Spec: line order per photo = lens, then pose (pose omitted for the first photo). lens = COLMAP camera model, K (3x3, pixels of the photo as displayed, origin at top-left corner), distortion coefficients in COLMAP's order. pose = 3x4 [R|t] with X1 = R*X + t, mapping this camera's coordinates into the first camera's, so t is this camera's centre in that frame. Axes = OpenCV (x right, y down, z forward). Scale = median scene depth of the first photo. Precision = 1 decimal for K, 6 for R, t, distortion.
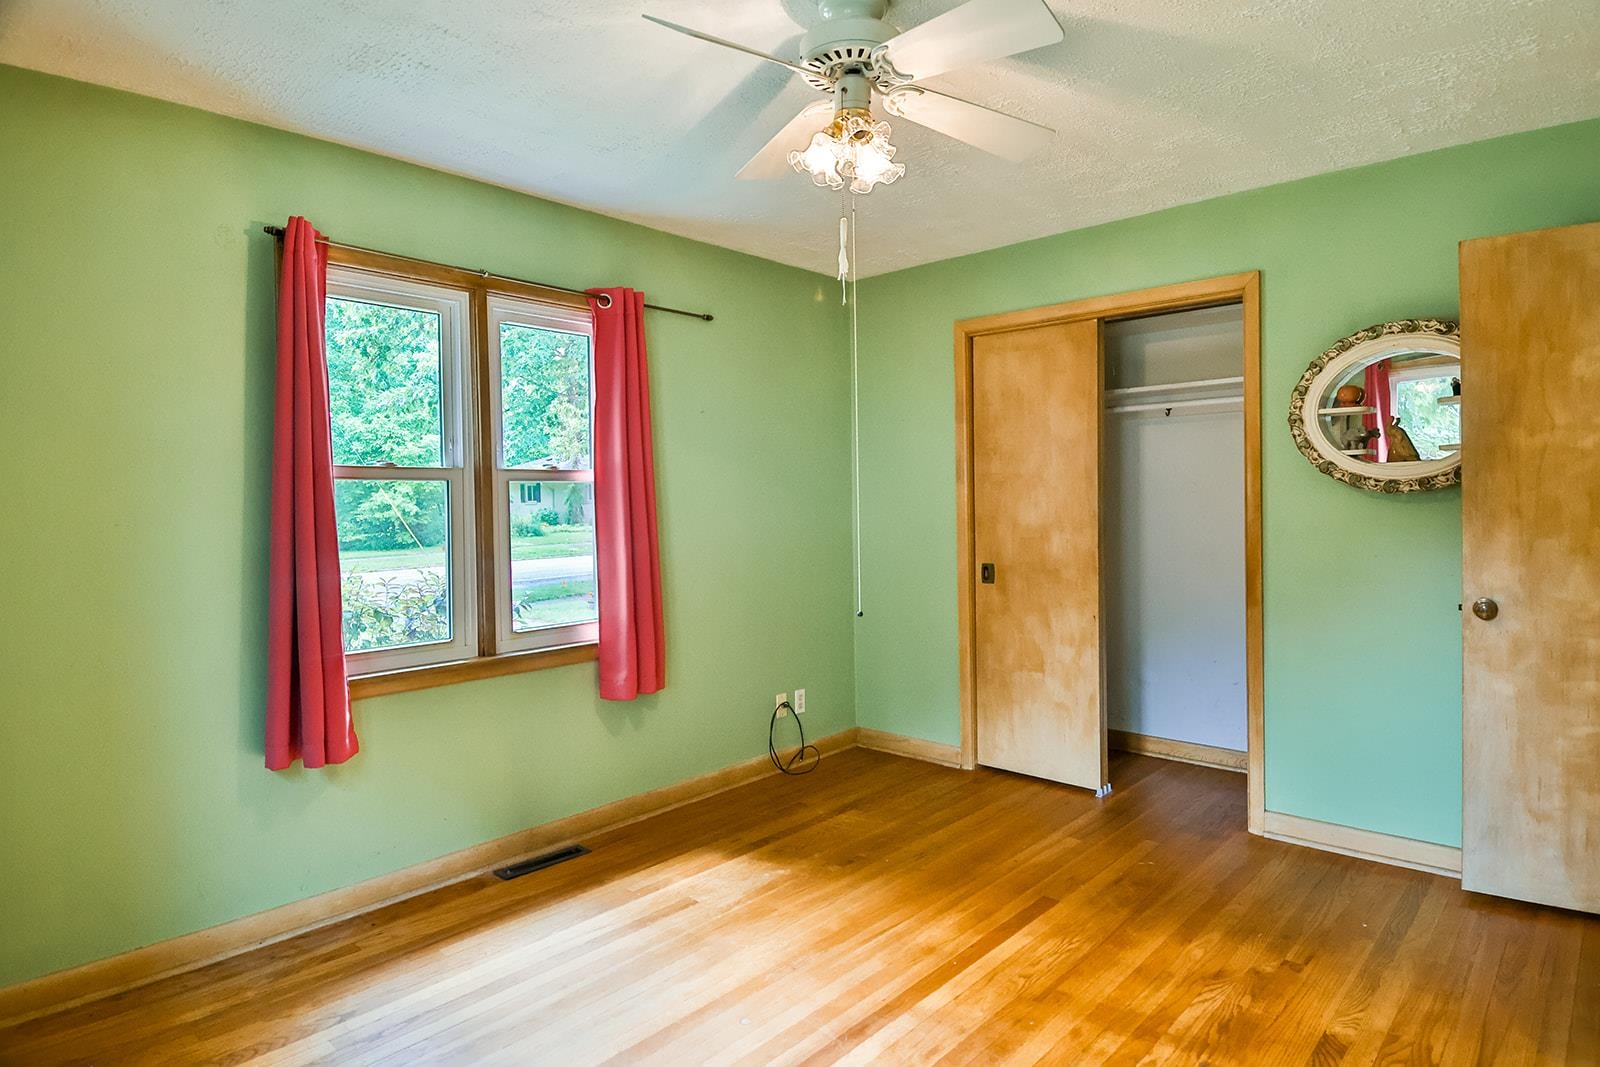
lens RADIAL K [[912.1, 0, 800.0], [0, 912.1, 533.5], [0, 0, 1]] dist [0.063009, -0.071700]
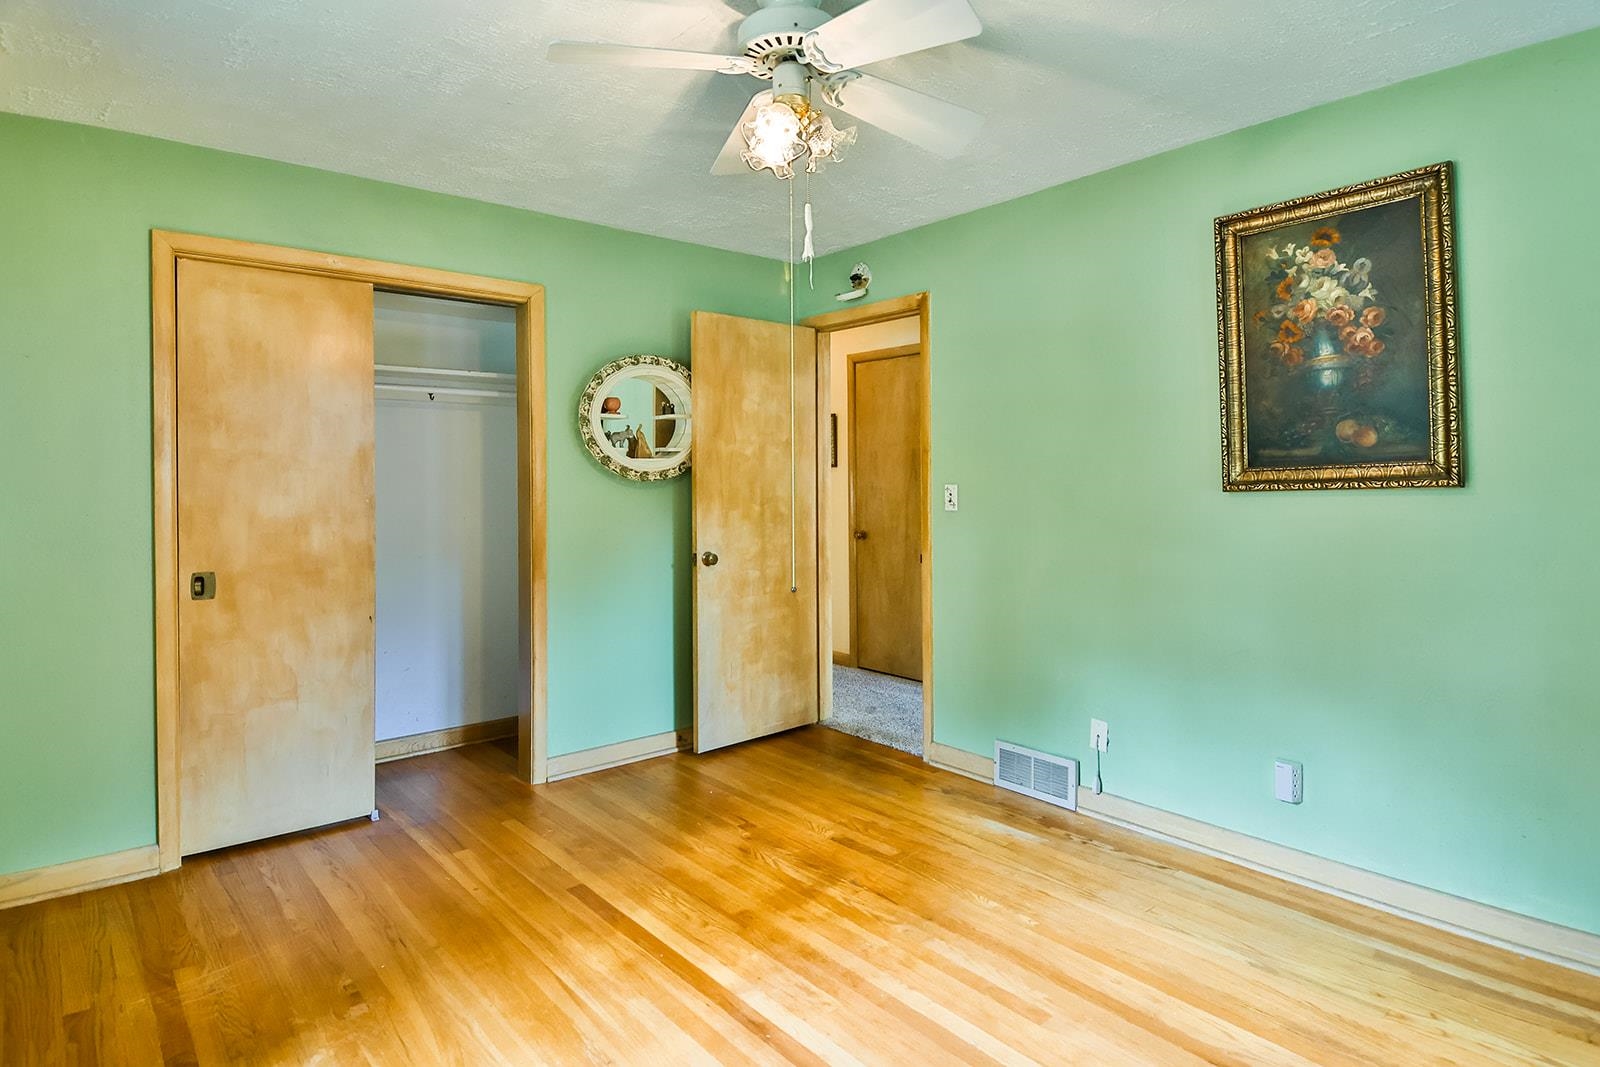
lens RADIAL K [[897.6, 0, 832.2], [0, 897.6, 509.1], [0, 0, 1]] dist [0.022899, -0.001710]
pose [[0.116793, -0.017918, 0.992995, -0.647428], [0.040402, 0.999095, 0.013276, -0.009997], [-0.992334, 0.038569, 0.117412, 0.594620]]
